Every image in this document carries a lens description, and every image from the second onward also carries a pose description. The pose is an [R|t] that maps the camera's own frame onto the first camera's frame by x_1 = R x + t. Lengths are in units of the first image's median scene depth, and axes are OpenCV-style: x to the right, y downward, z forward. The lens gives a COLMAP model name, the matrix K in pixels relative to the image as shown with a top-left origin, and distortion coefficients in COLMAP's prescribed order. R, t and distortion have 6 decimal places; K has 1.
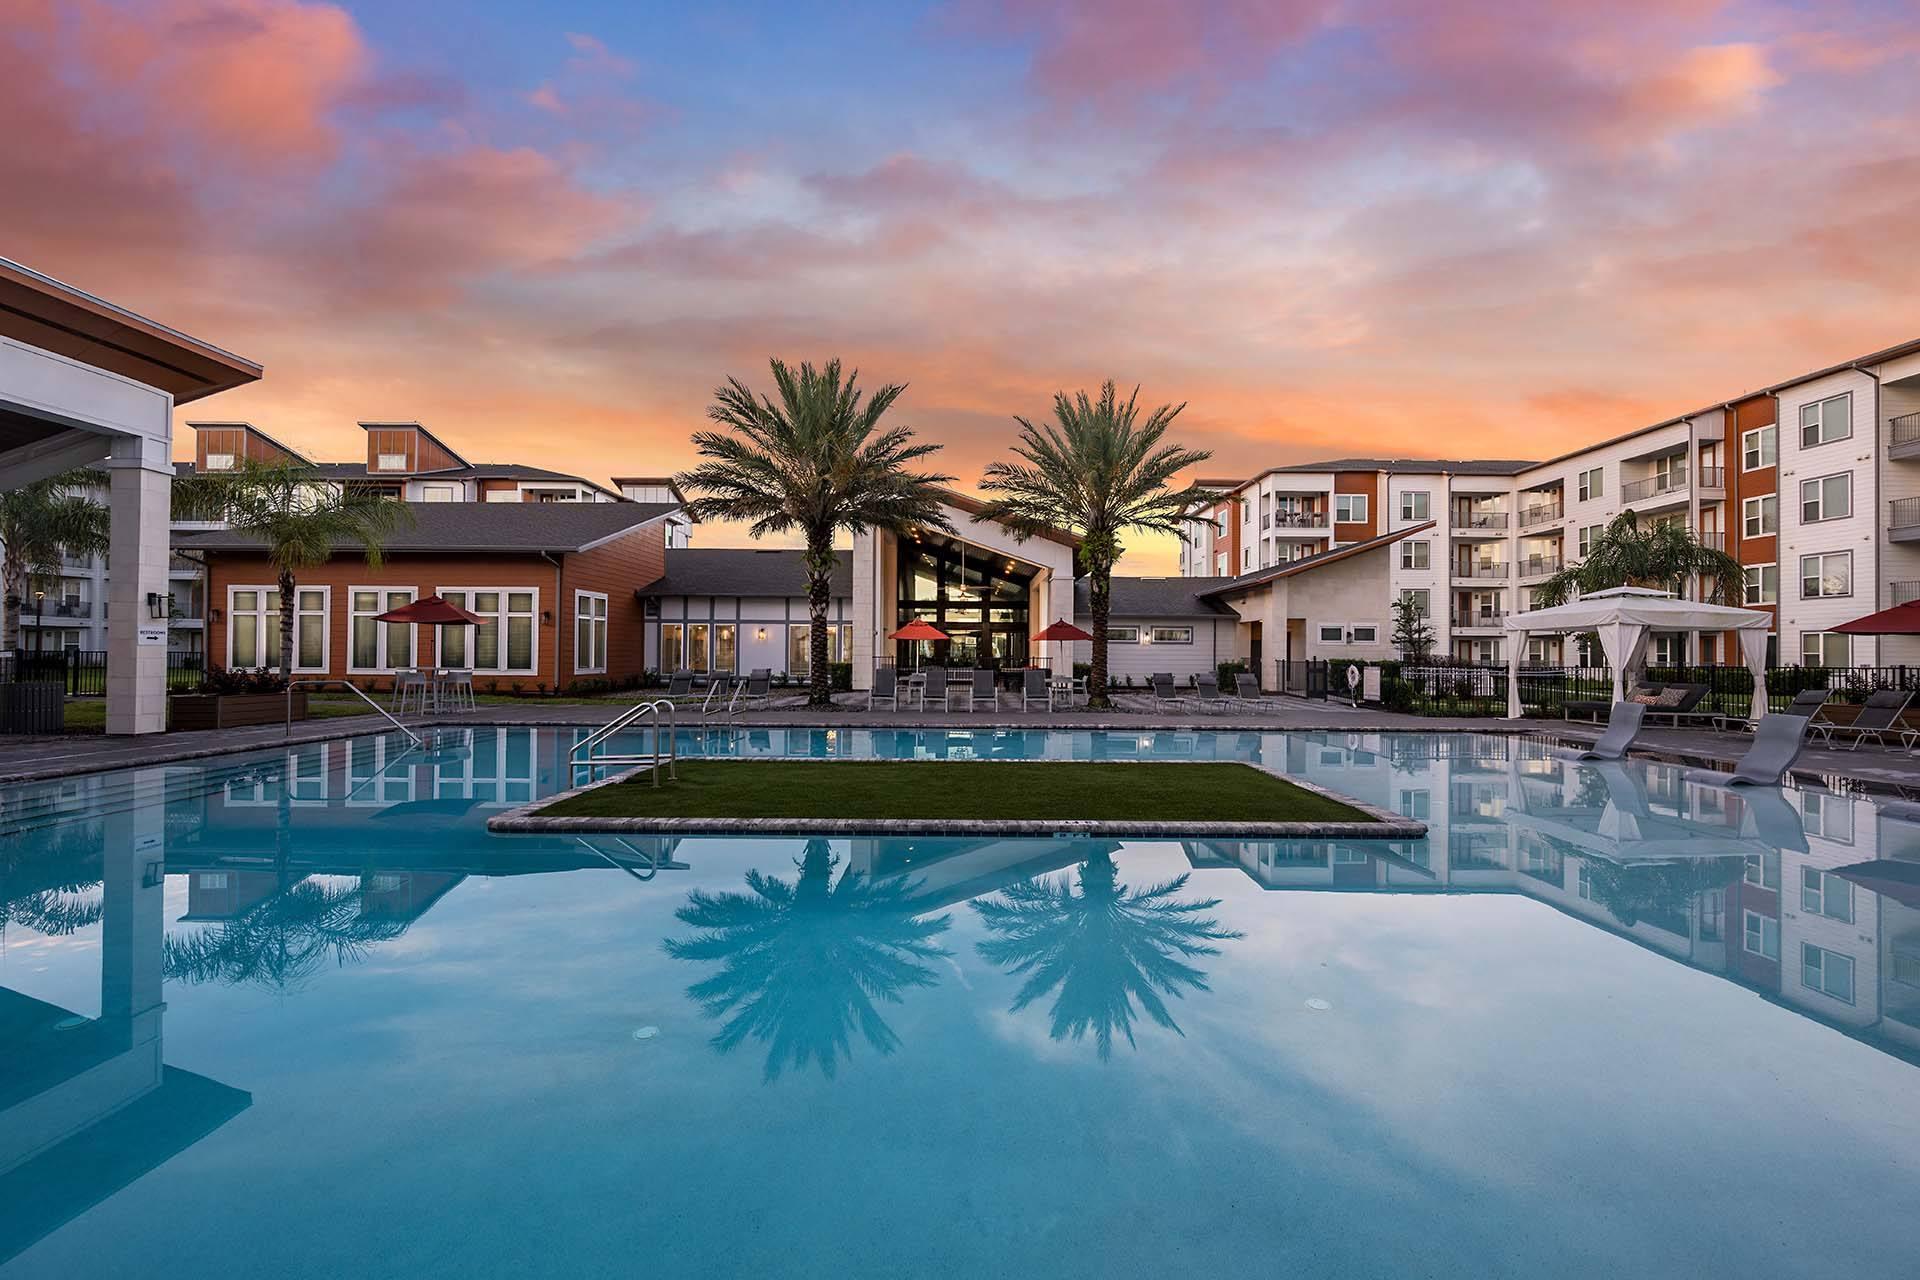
lens RADIAL K [[755.1, 0, 970.4], [0, 755.1, 645.8], [0, 0, 1]] dist [-0.003759, 0.000673]
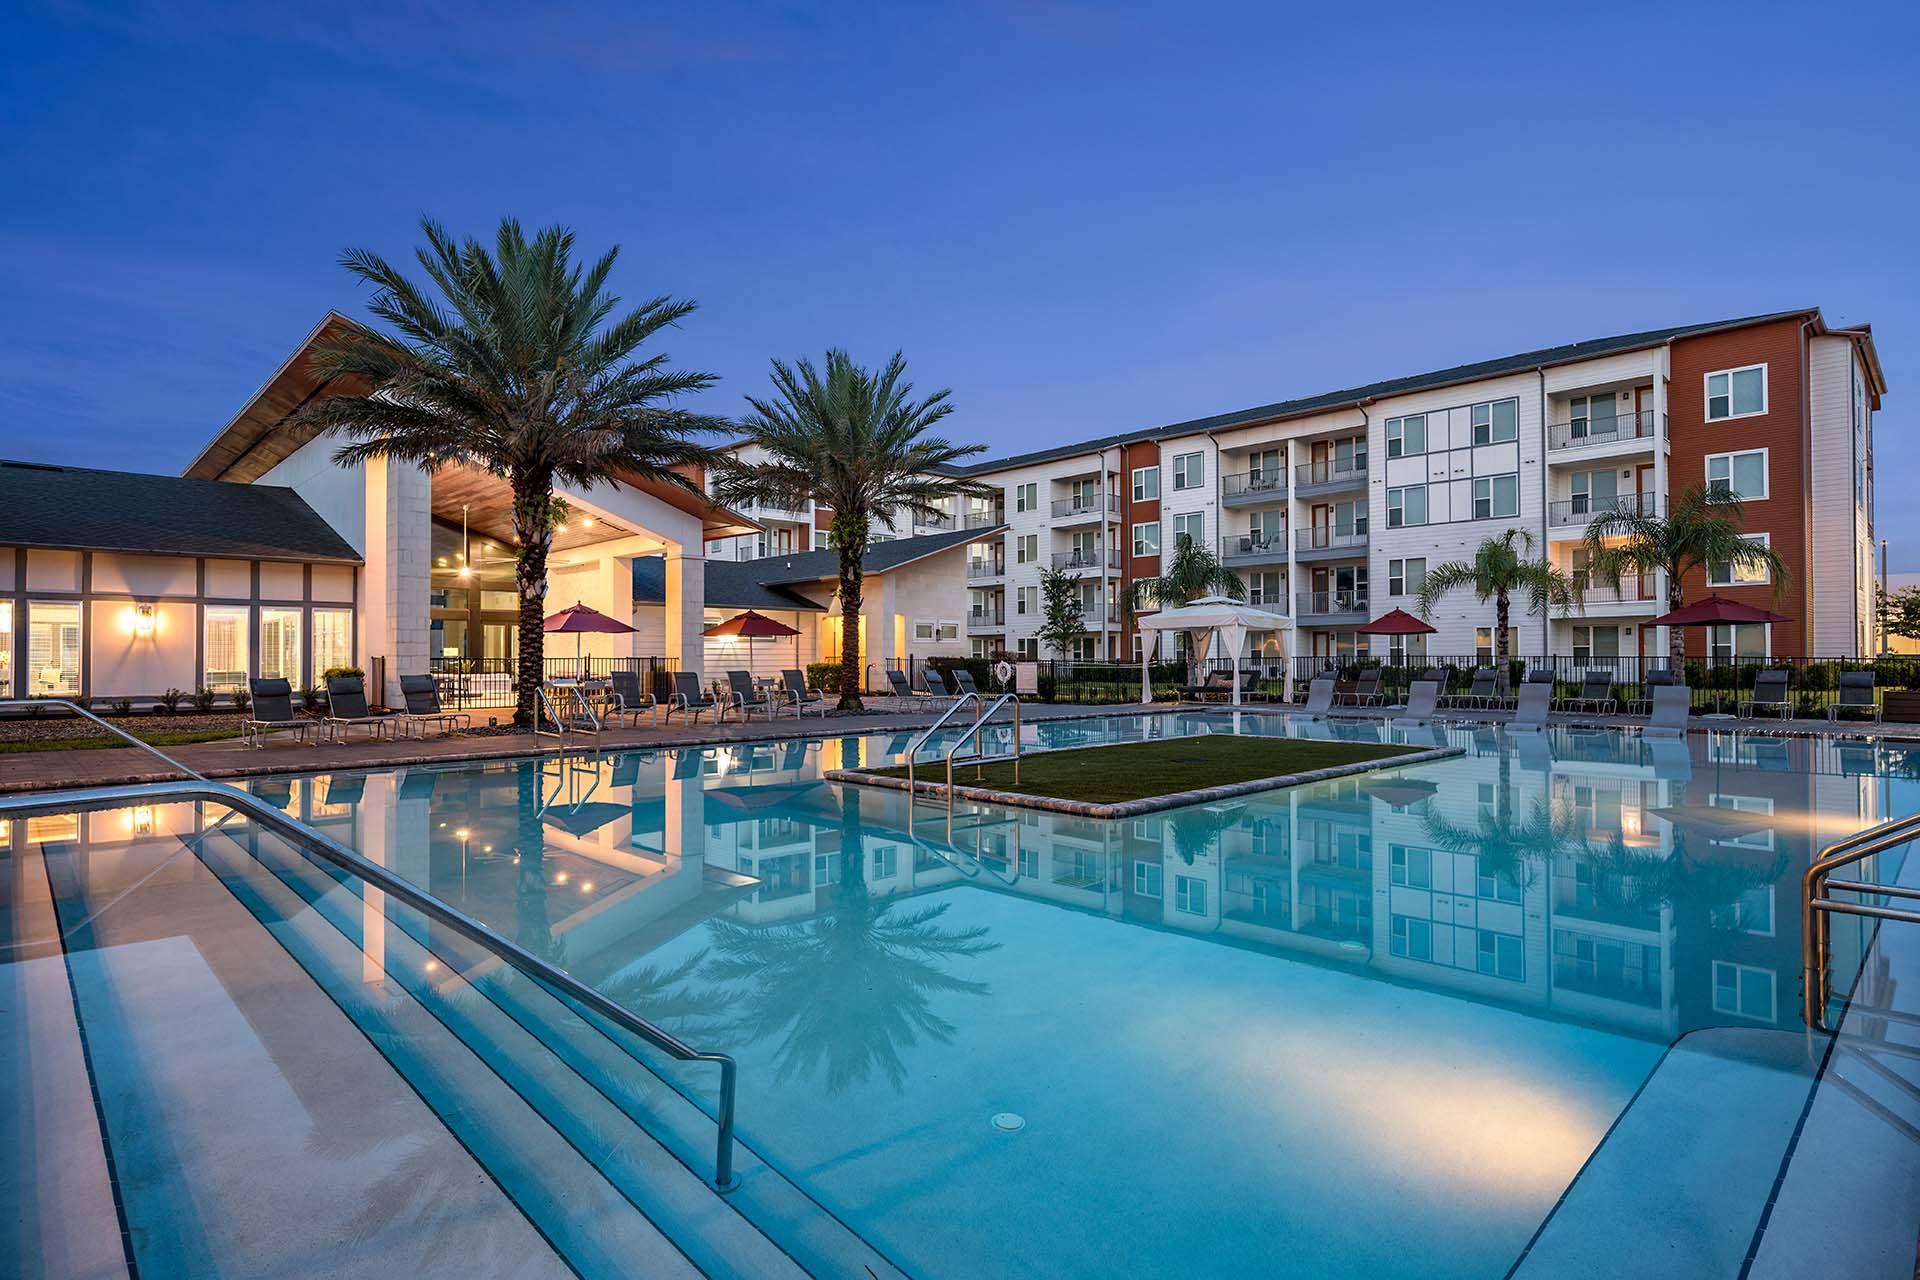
lens RADIAL K [[988.6, 0, 951.9], [0, 988.6, 643.1], [0, 0, 1]] dist [-0.013515, -0.001632]
pose [[0.724820, 0.001498, 0.688936, -0.355291], [0.001886, 0.999990, -0.004159, 0.004956], [-0.688935, 0.004313, 0.724810, 0.052088]]
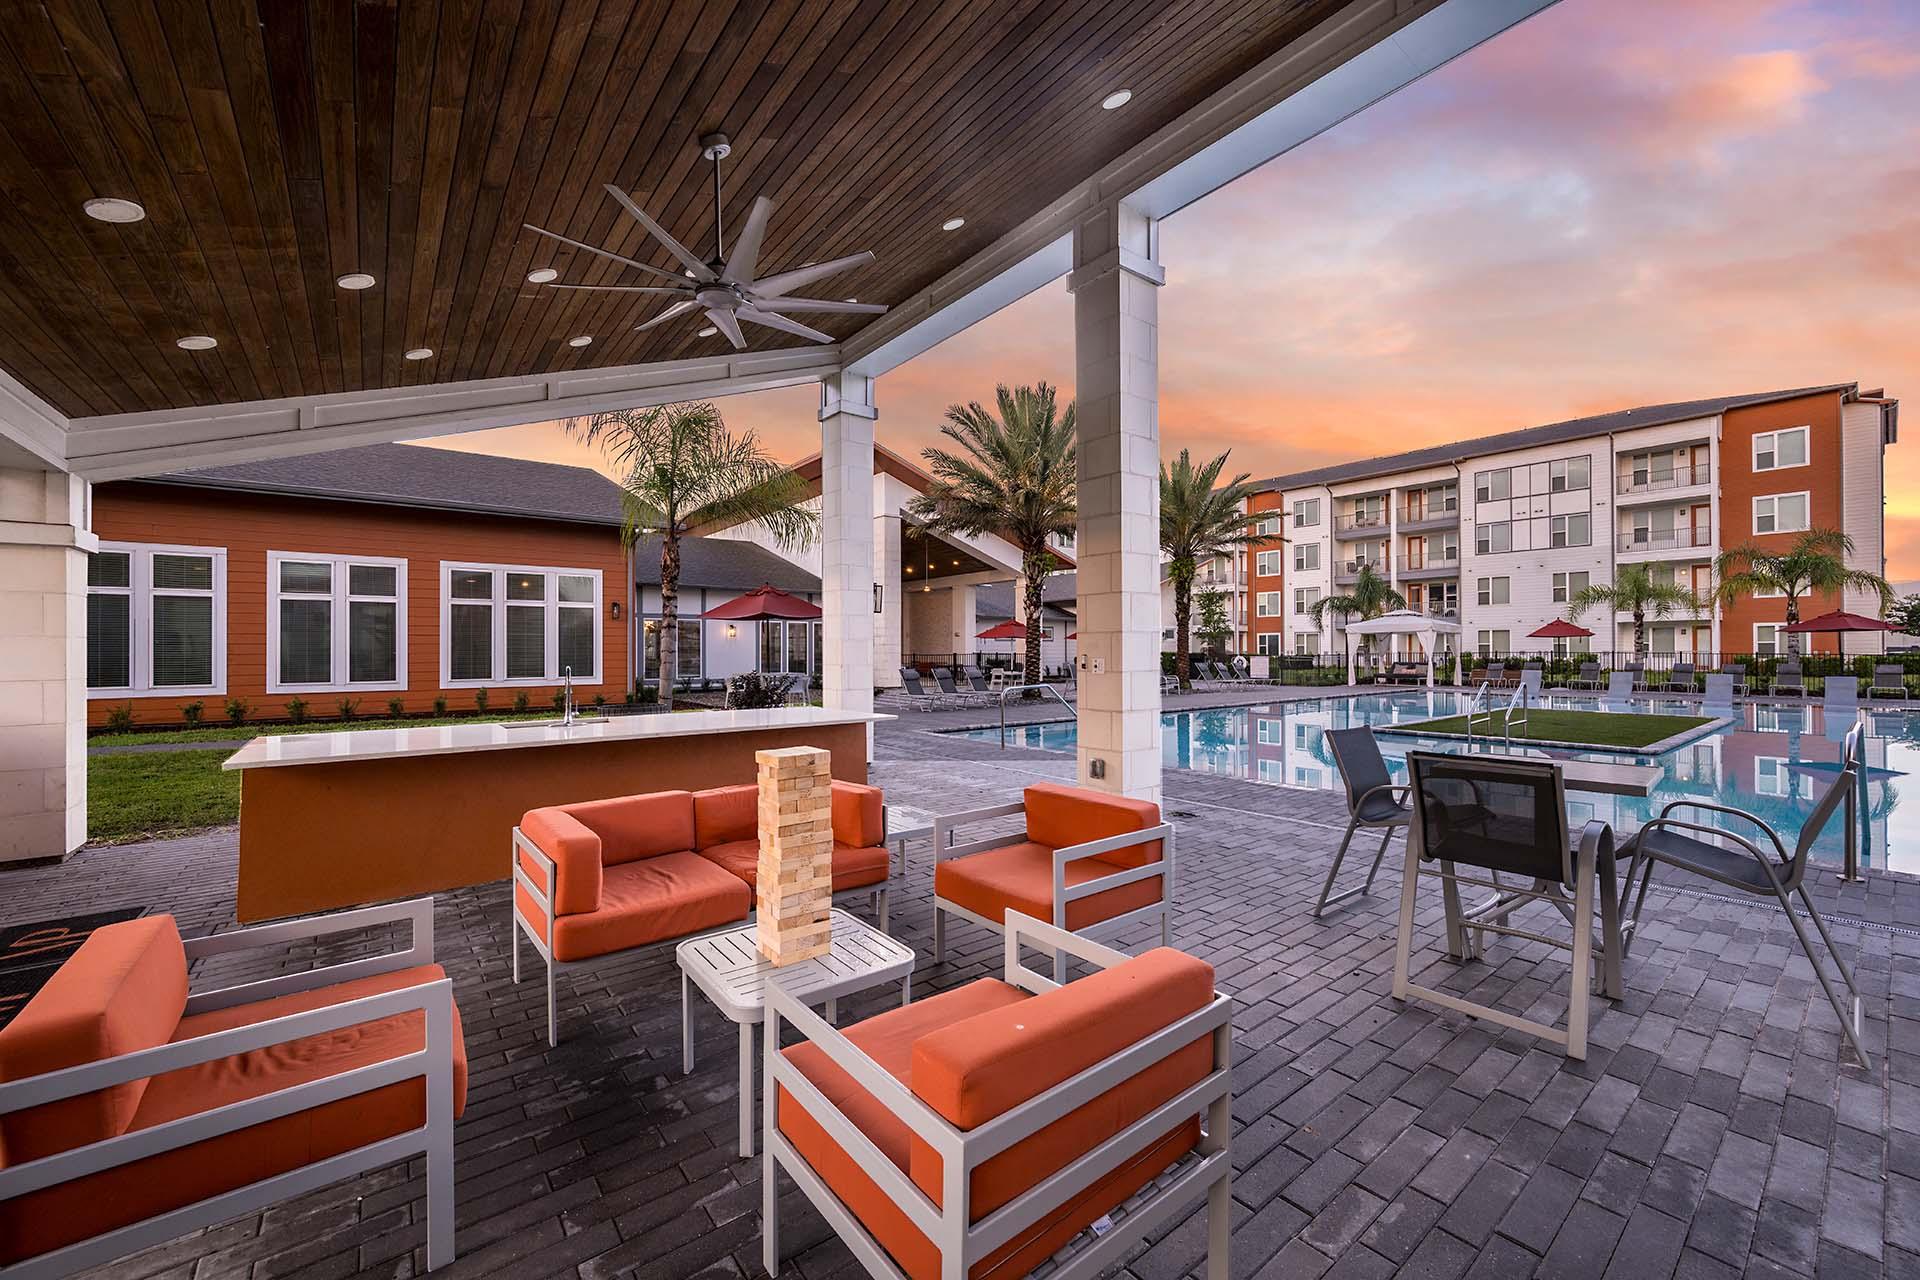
lens RADIAL K [[755.1, 0, 958.2], [0, 755.1, 649.5], [0, 0, 1]] dist [-0.003759, 0.000673]
pose [[0.782256, -0.009815, 0.622880, -0.632981], [0.003988, 0.999934, 0.010749, -0.002396], [-0.622944, -0.005924, 0.782244, 0.139250]]
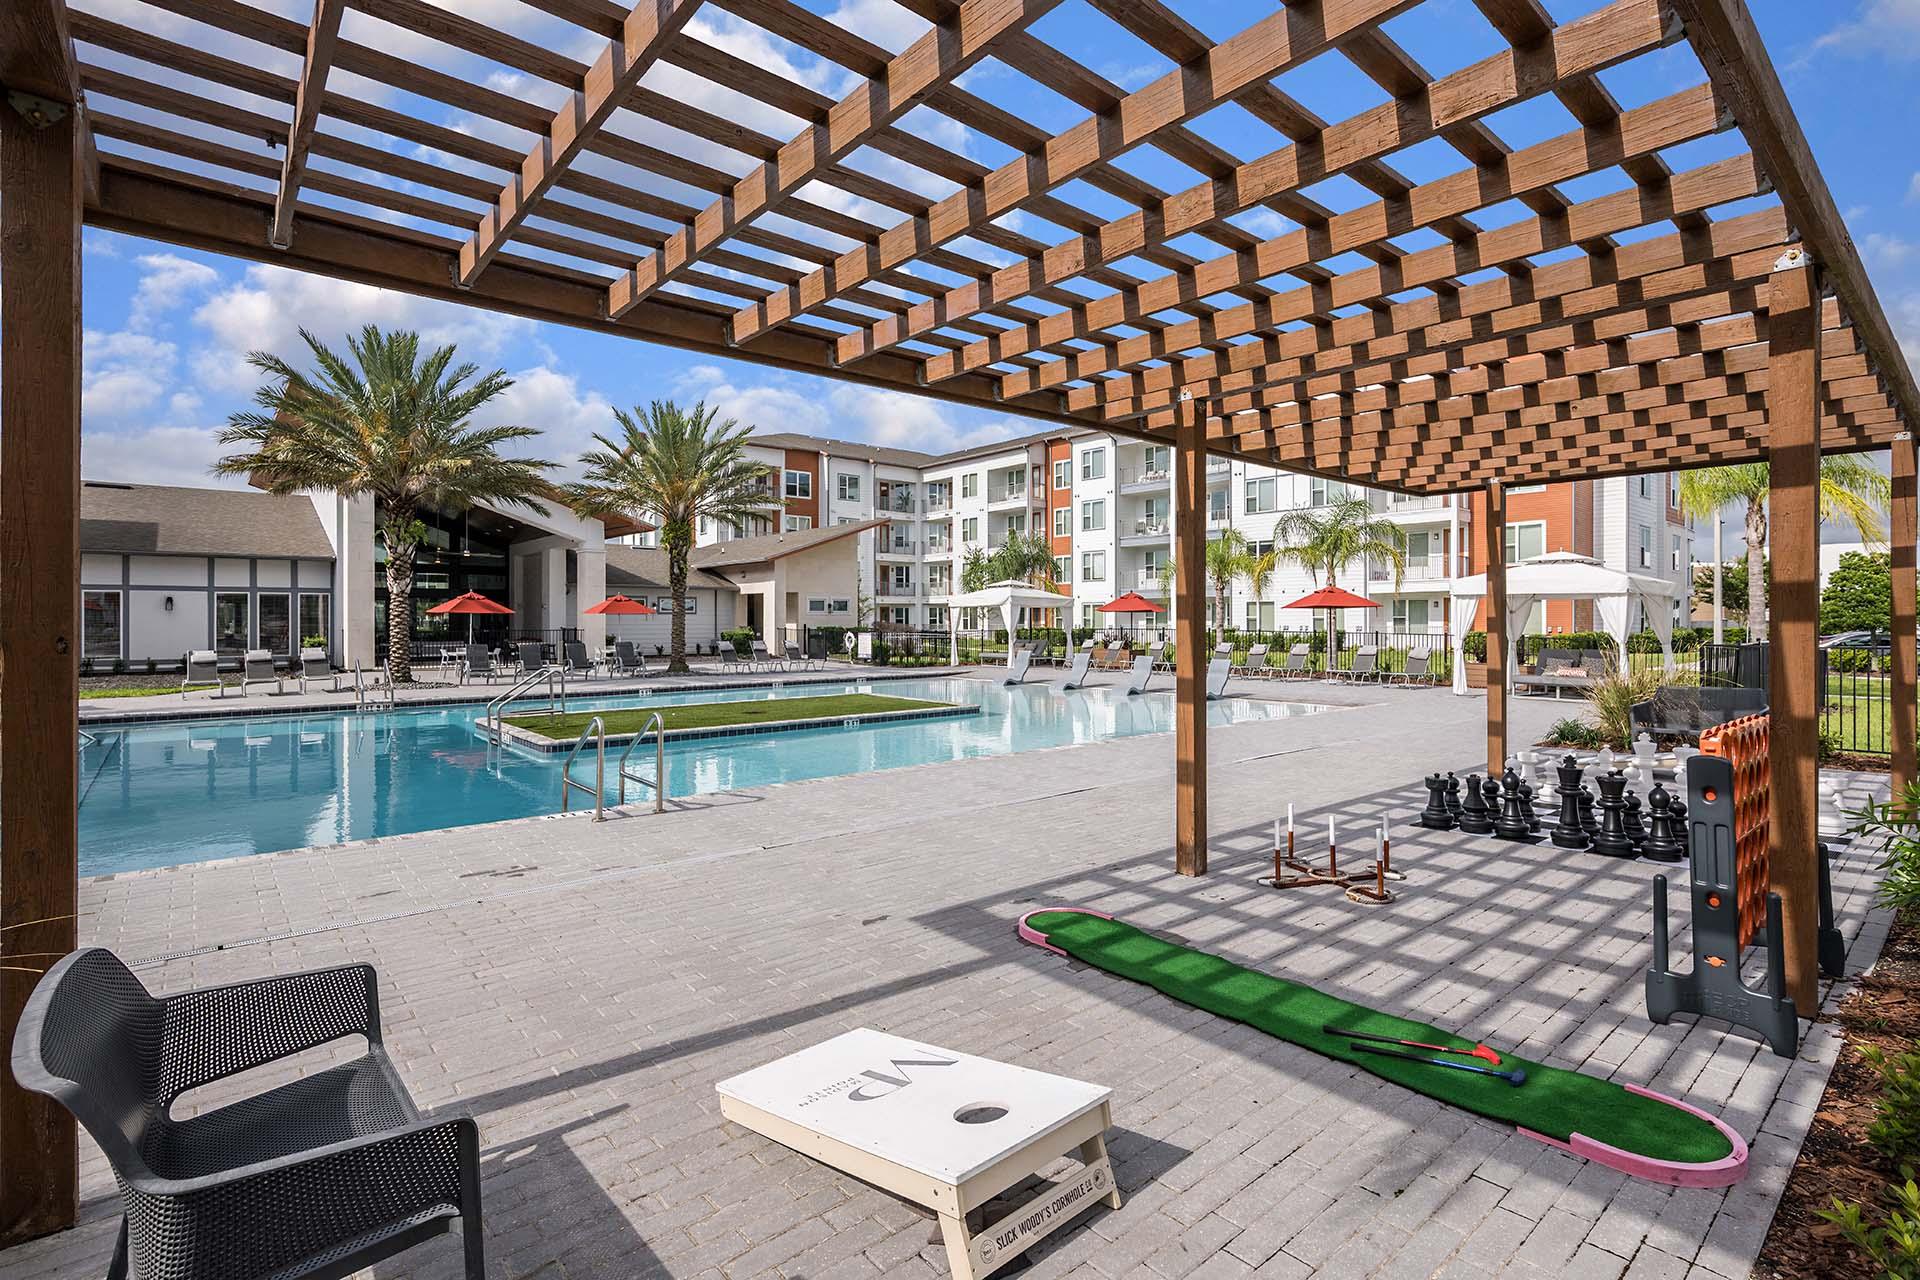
lens RADIAL K [[903.1, 0, 958.9], [0, 903.1, 627.3], [0, 0, 1]] dist [0.001421, -0.000015]
pose [[0.763212, -0.015271, 0.645968, -0.265370], [0.001666, 0.999764, 0.021667, -0.011333], [-0.646146, -0.015460, 0.763057, -0.231496]]
